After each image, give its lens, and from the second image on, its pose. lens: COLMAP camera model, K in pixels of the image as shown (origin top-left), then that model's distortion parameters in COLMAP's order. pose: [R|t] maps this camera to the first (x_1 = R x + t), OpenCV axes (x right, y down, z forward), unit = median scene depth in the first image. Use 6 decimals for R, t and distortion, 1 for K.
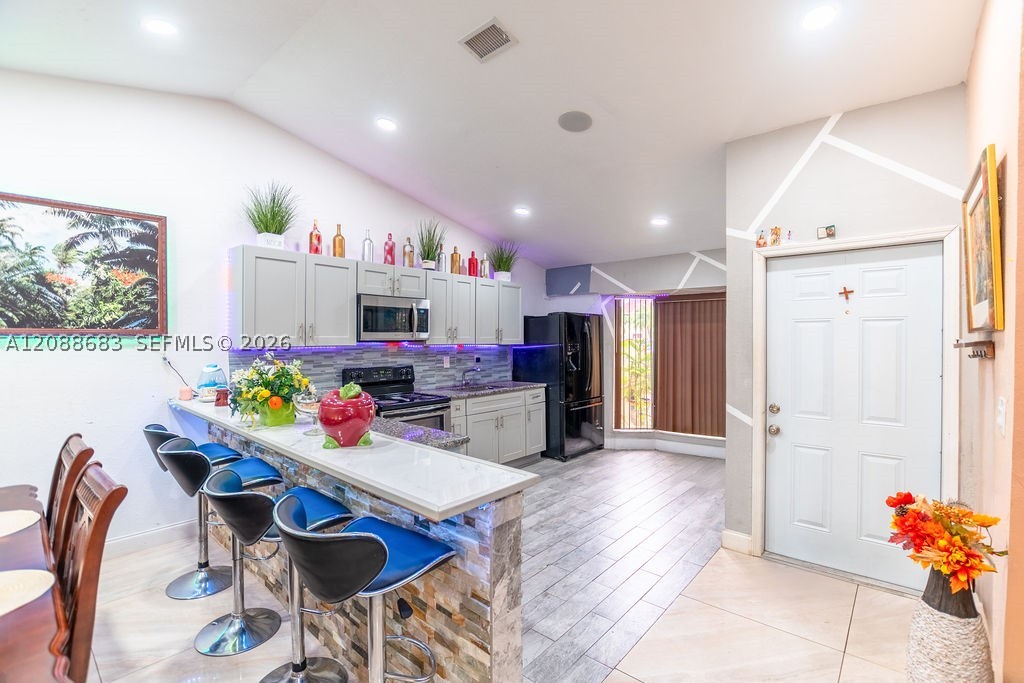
lens RADIAL K [[453.3, 0, 510.5], [0, 453.3, 340.5], [0, 0, 1]] dist [-0.020822, -0.000114]
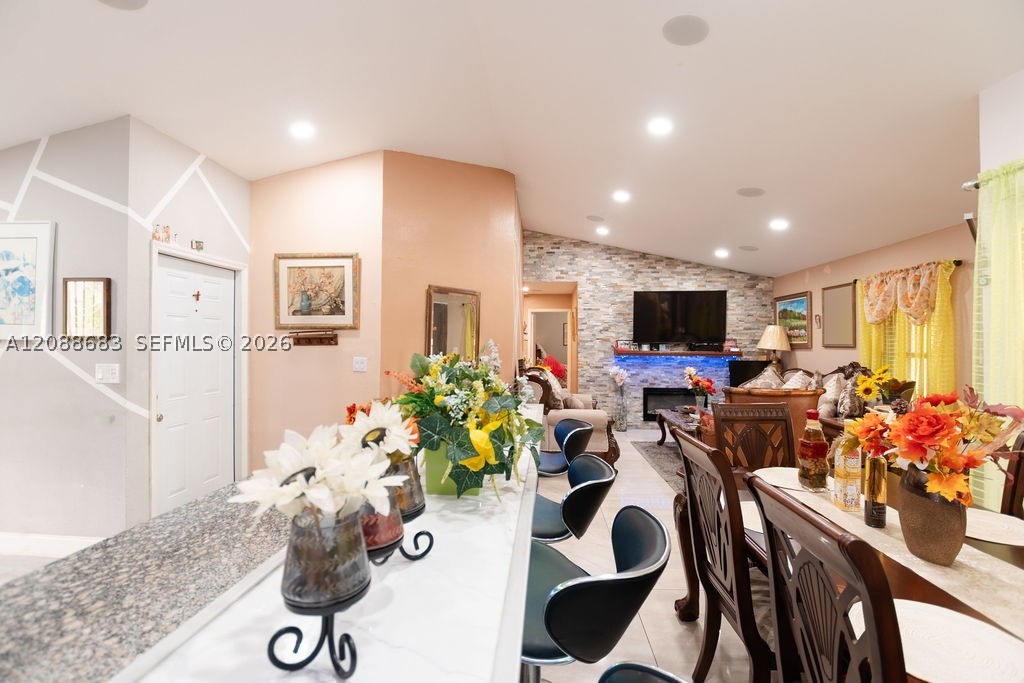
lens RADIAL K [[453.3, 0, 513.3], [0, 453.3, 340.6], [0, 0, 1]] dist [-0.020822, -0.000114]
pose [[-0.605069, 0.003042, 0.796167, -0.488953], [0.002371, 0.999995, -0.002019, 0.015624], [-0.796170, 0.000667, -0.605073, 0.642380]]
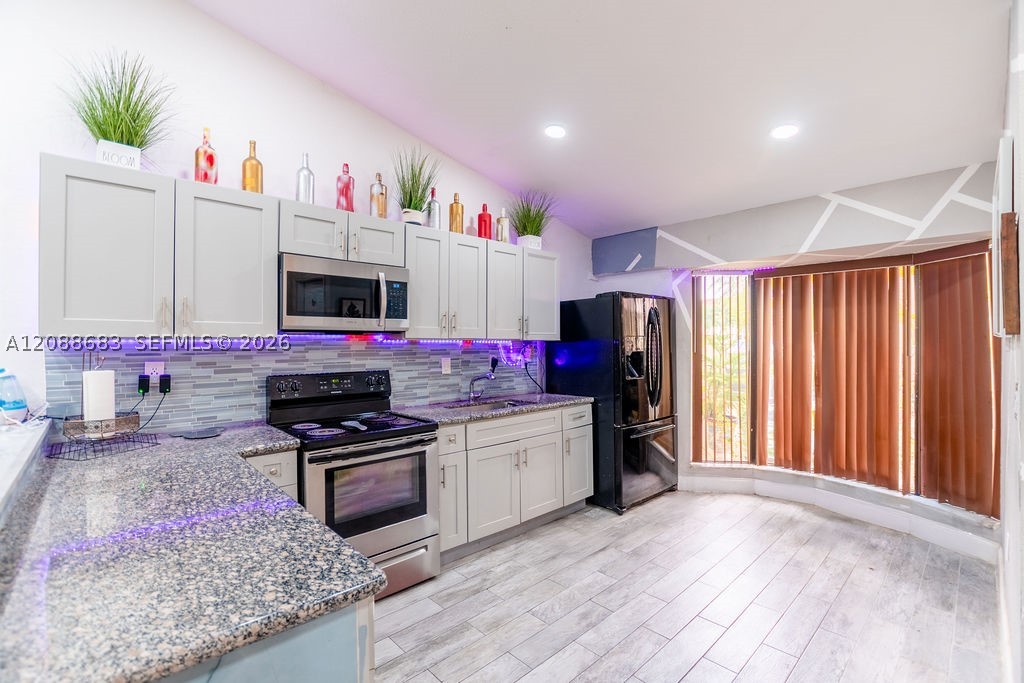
lens RADIAL K [[453.3, 0, 507.0], [0, 453.3, 340.9], [0, 0, 1]] dist [-0.020822, -0.000114]
pose [[0.994722, -0.002315, -0.102577, 0.023267], [0.001632, 0.999976, -0.006744, 0.017124], [0.102590, 0.006541, 0.994702, 0.370233]]
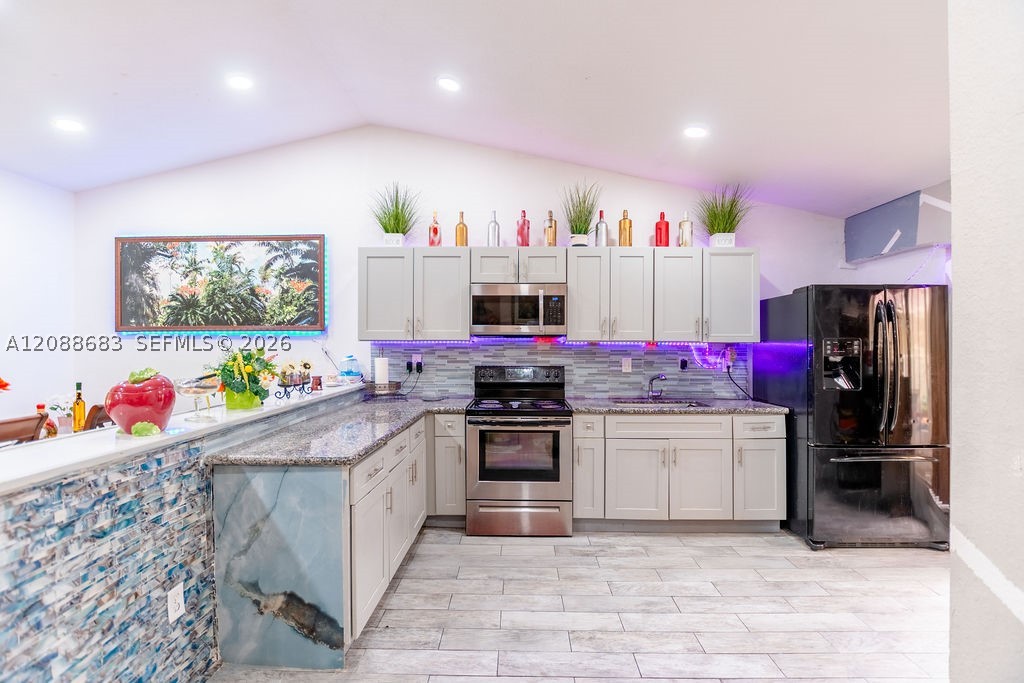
lens RADIAL K [[453.3, 0, 514.6], [0, 453.3, 340.3], [0, 0, 1]] dist [-0.020822, -0.000114]
pose [[0.644544, -0.002047, -0.764565, 0.357879], [-0.006227, 0.999949, -0.007926, 0.015384], [0.764542, 0.009870, 0.644498, 0.412696]]
